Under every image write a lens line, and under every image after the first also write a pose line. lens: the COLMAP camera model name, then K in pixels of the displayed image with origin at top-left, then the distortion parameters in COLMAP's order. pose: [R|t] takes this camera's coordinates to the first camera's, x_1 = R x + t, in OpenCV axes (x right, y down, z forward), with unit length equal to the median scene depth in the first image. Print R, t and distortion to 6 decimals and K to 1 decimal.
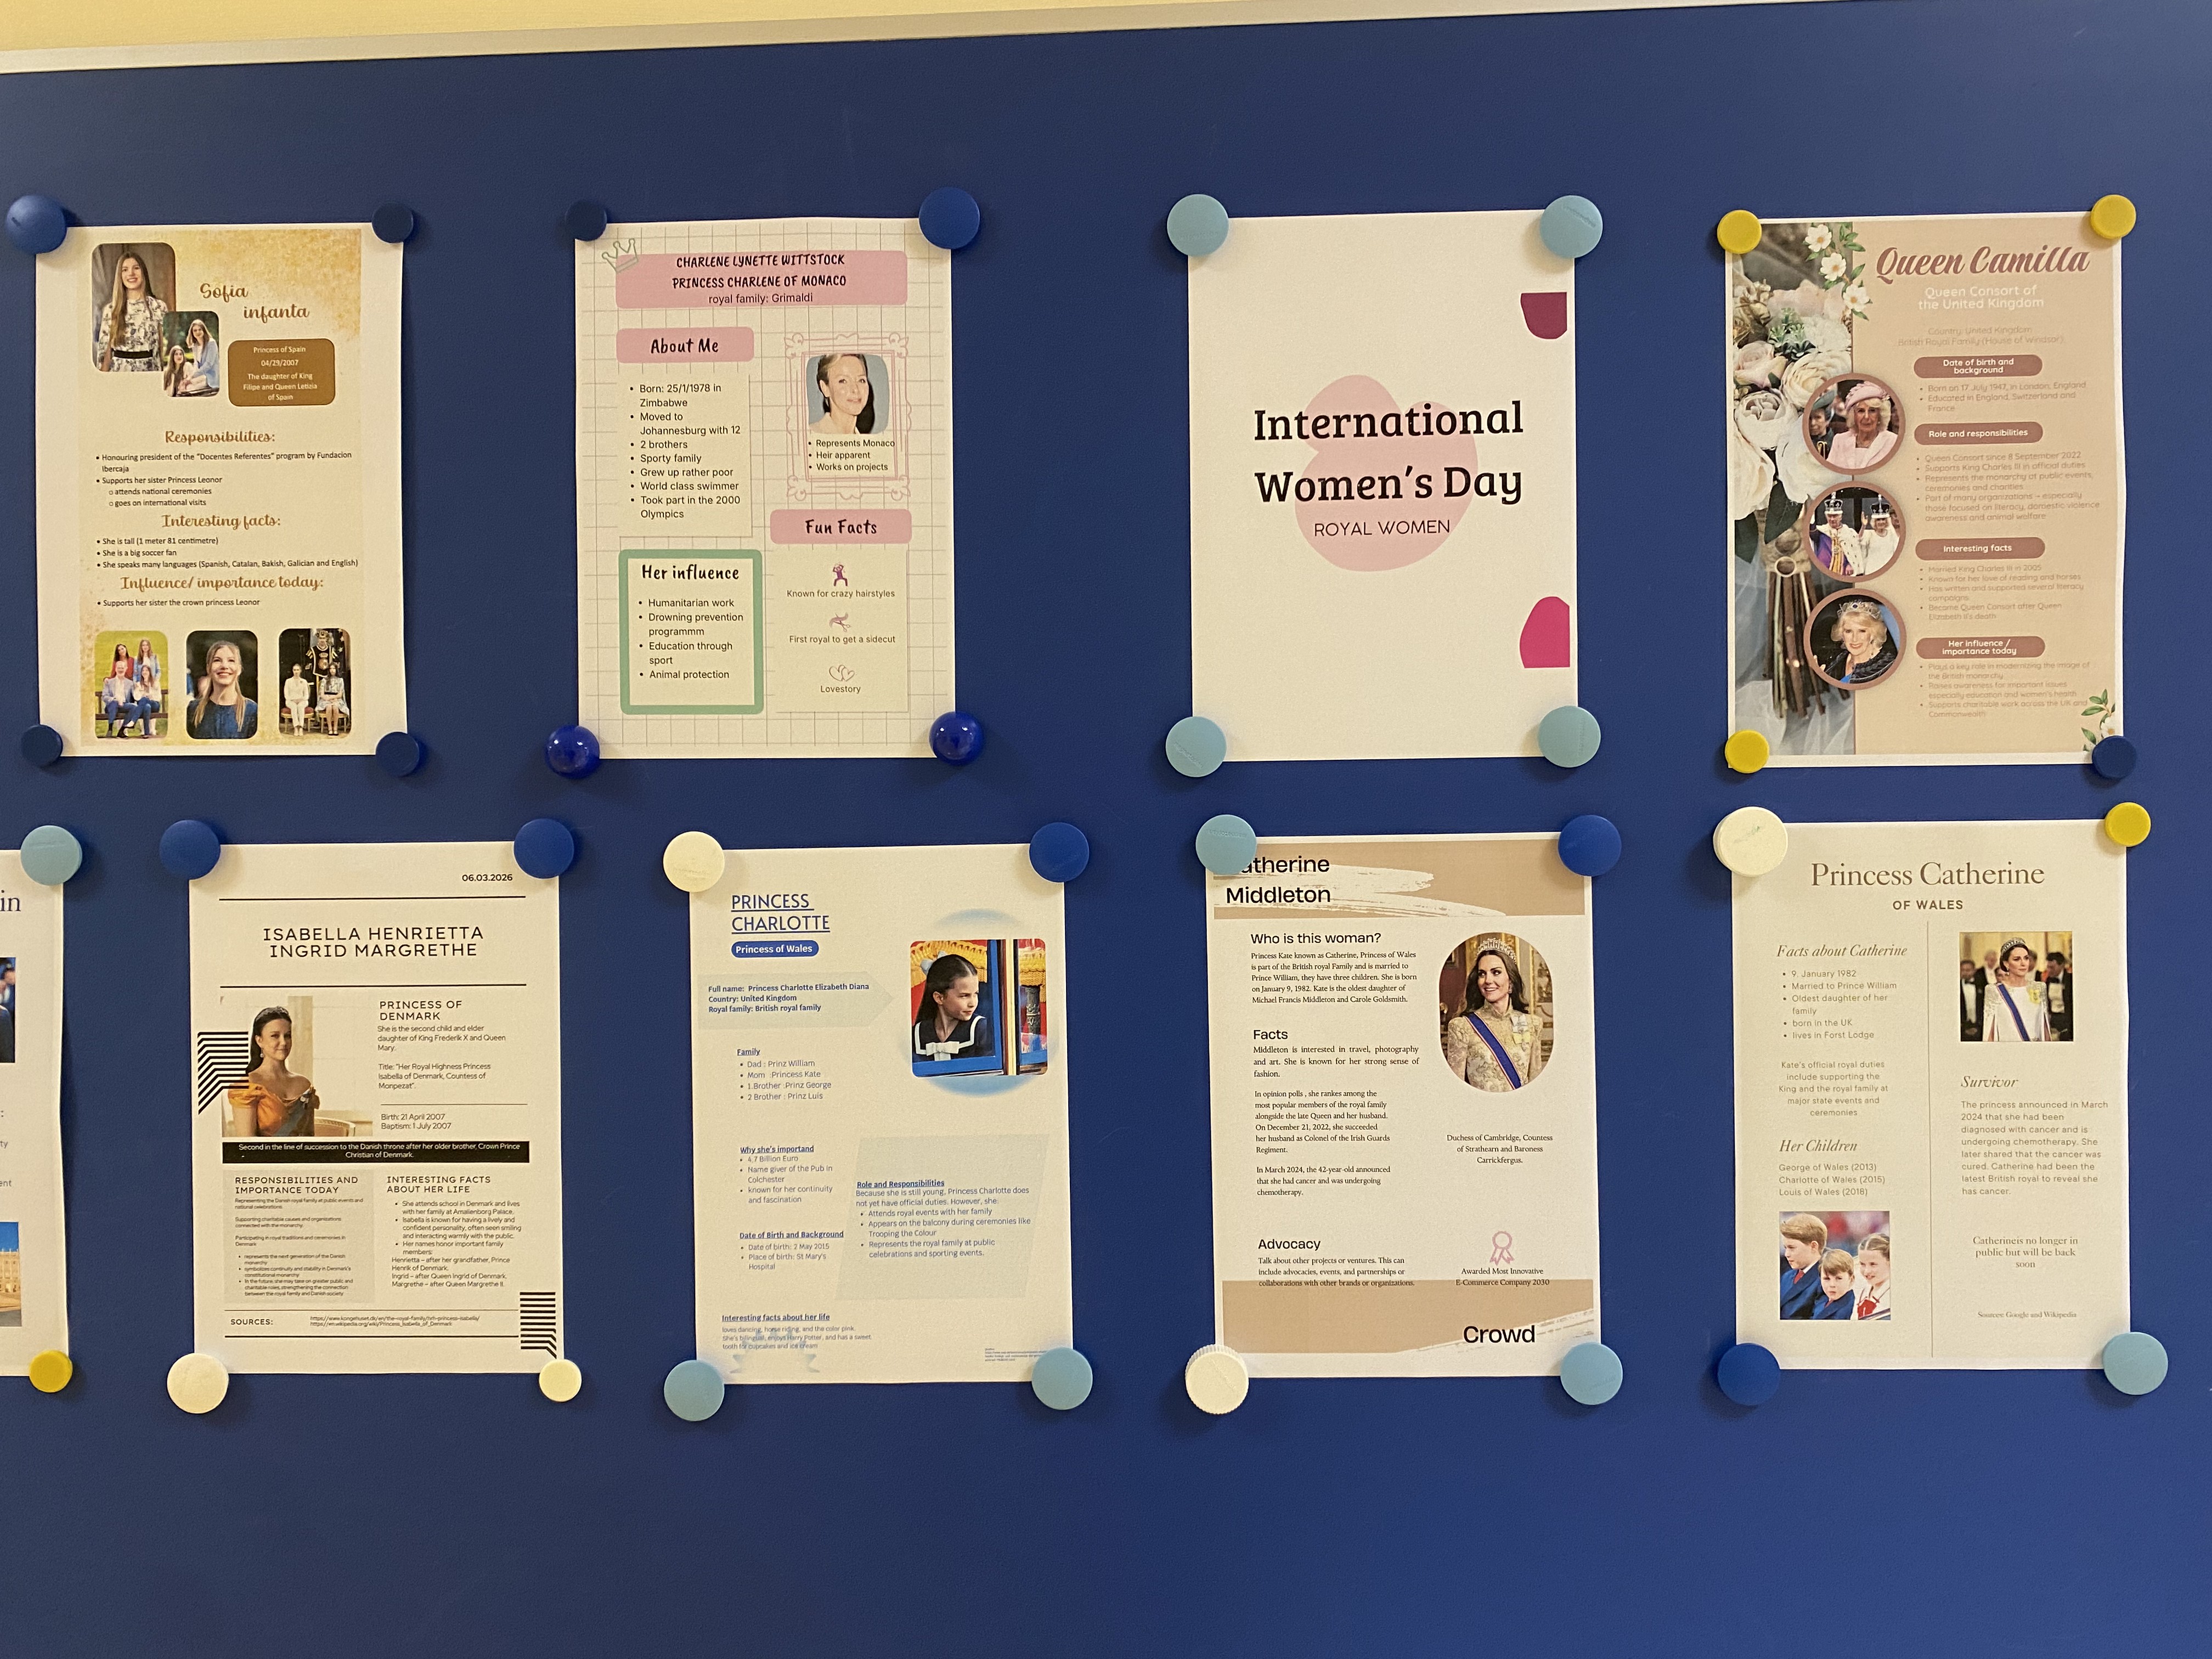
lens RADIAL K [[1681.7, 0, 1105.5], [0, 1681.7, 835.0], [0, 0, 1]] dist [0.061927, -0.027846]
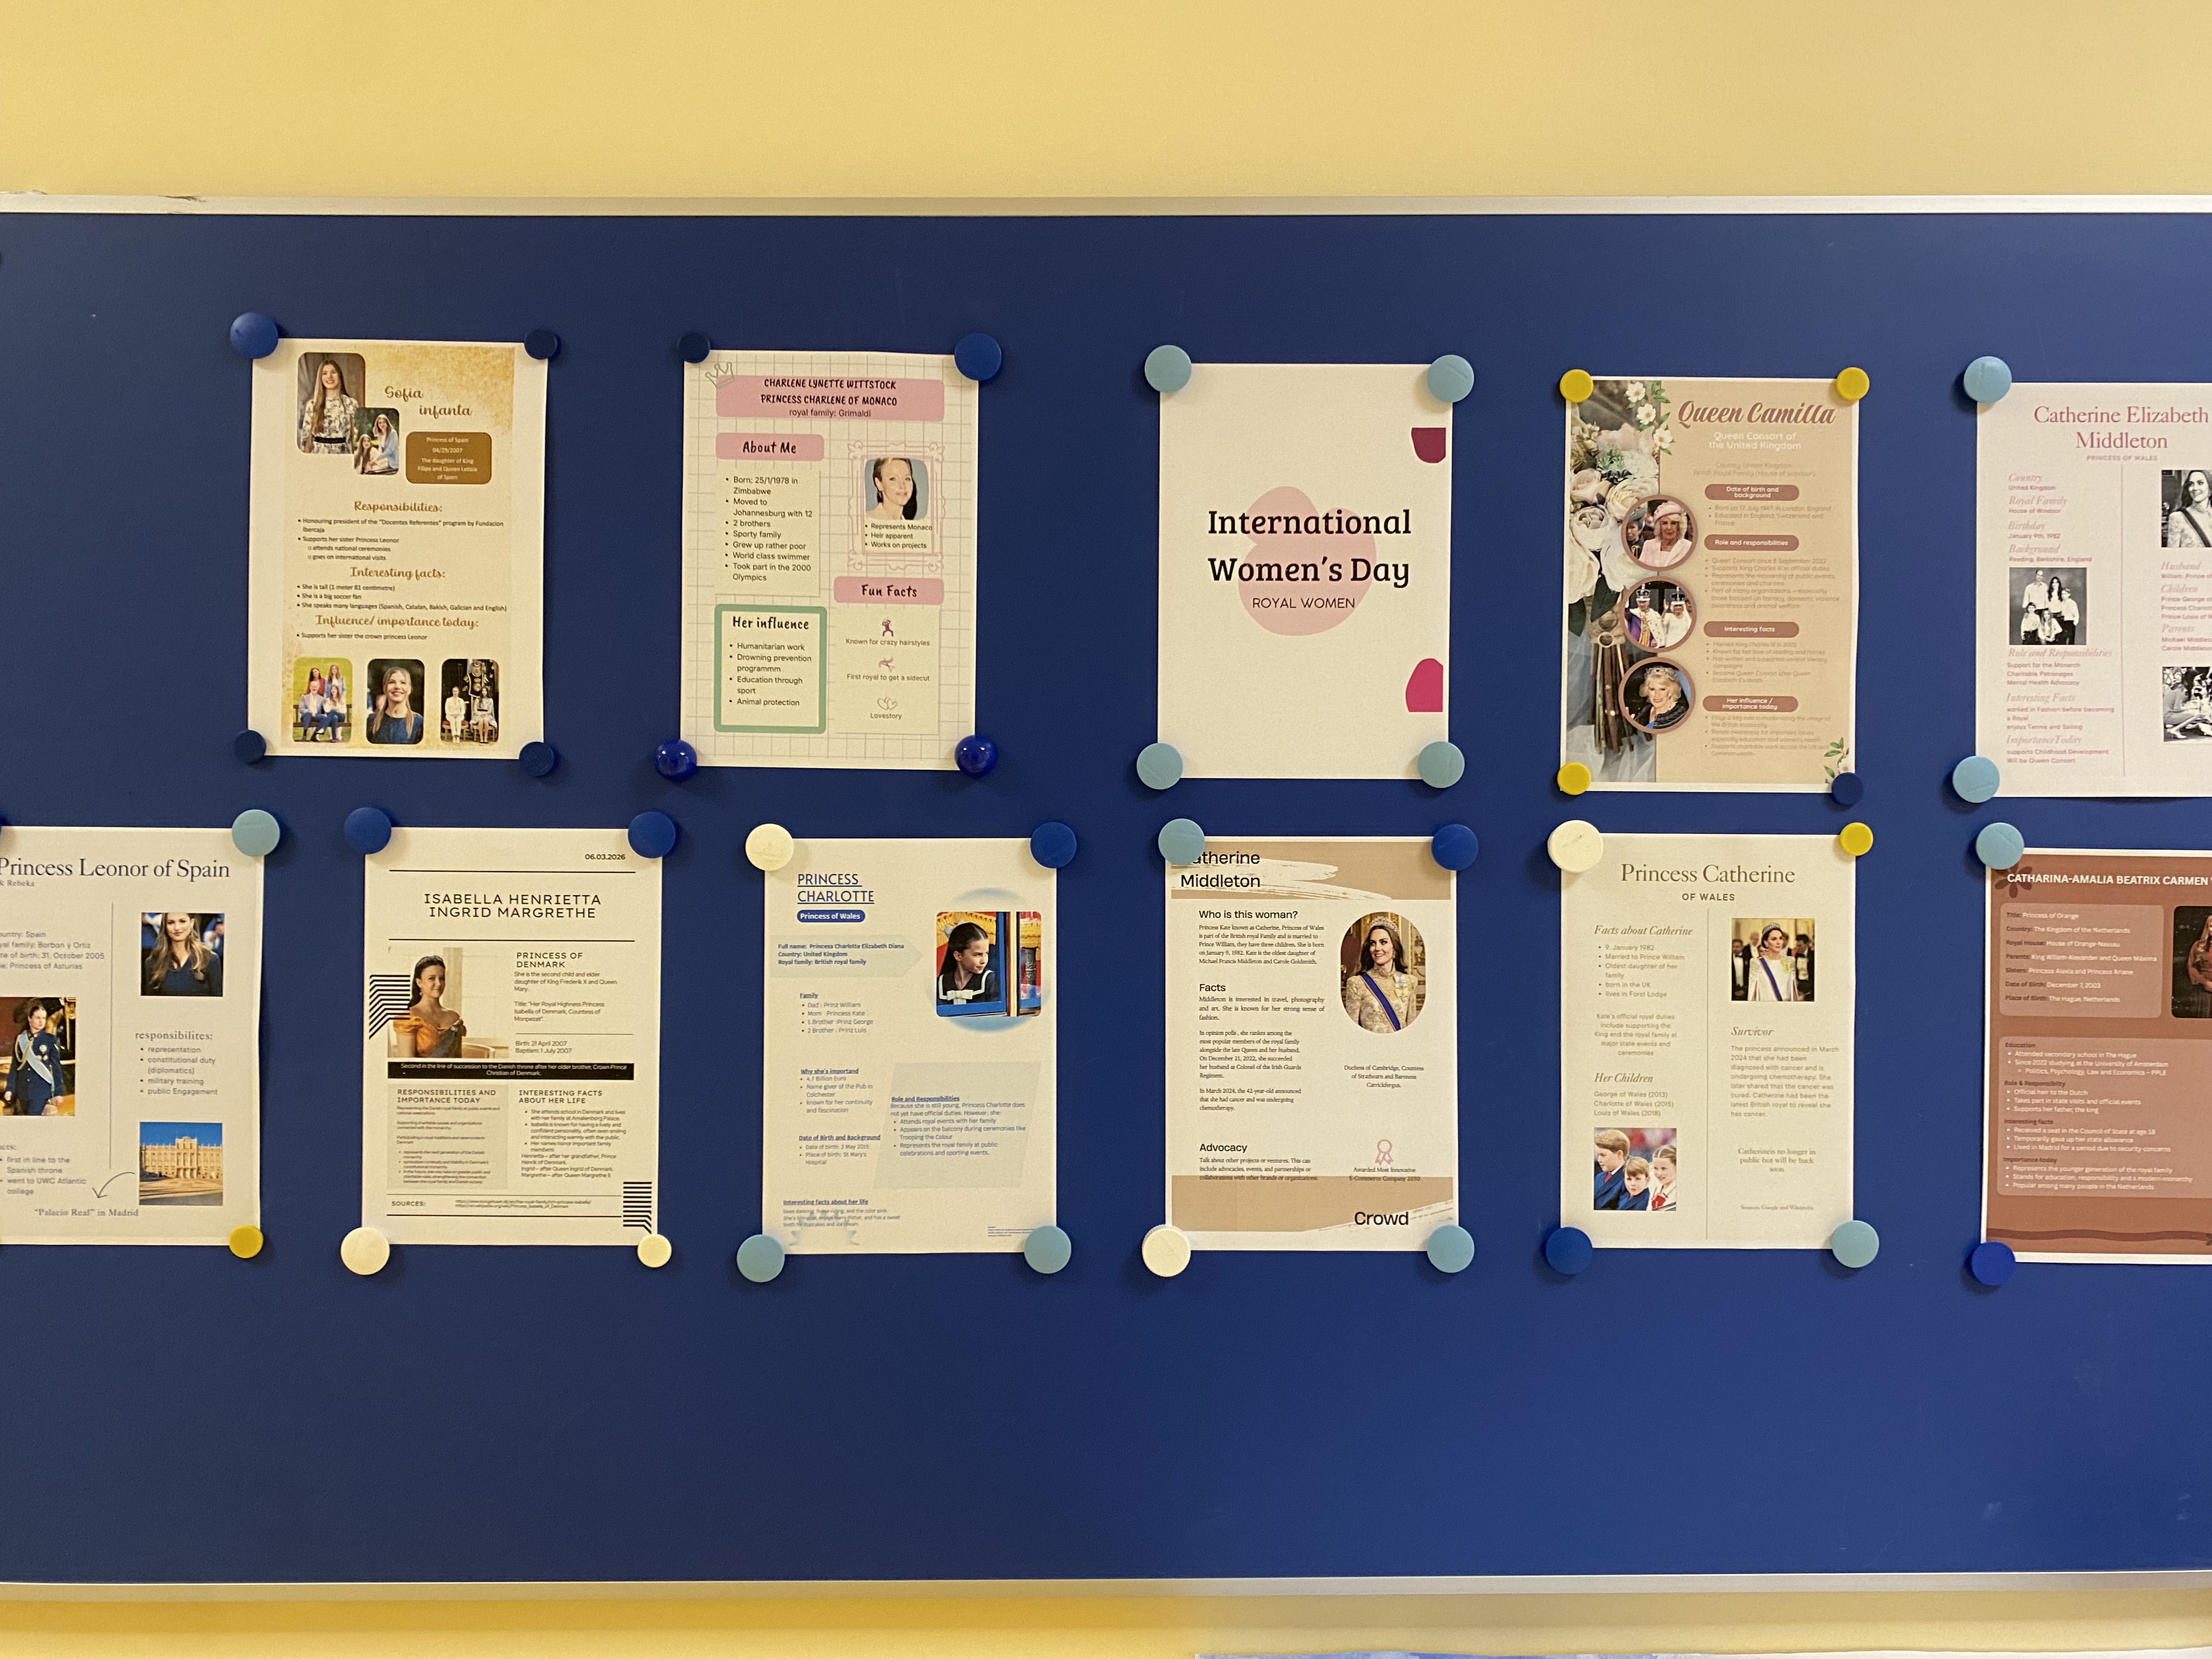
lens RADIAL K [[1681.7, 0, 1106.0], [0, 1681.7, 826.7], [0, 0, 1]] dist [0.061927, -0.027846]
pose [[0.999728, 0.018946, 0.013579, -0.004490], [-0.018869, 0.999805, -0.005747, 0.002665], [-0.013685, 0.005489, 0.999891, -0.297709]]
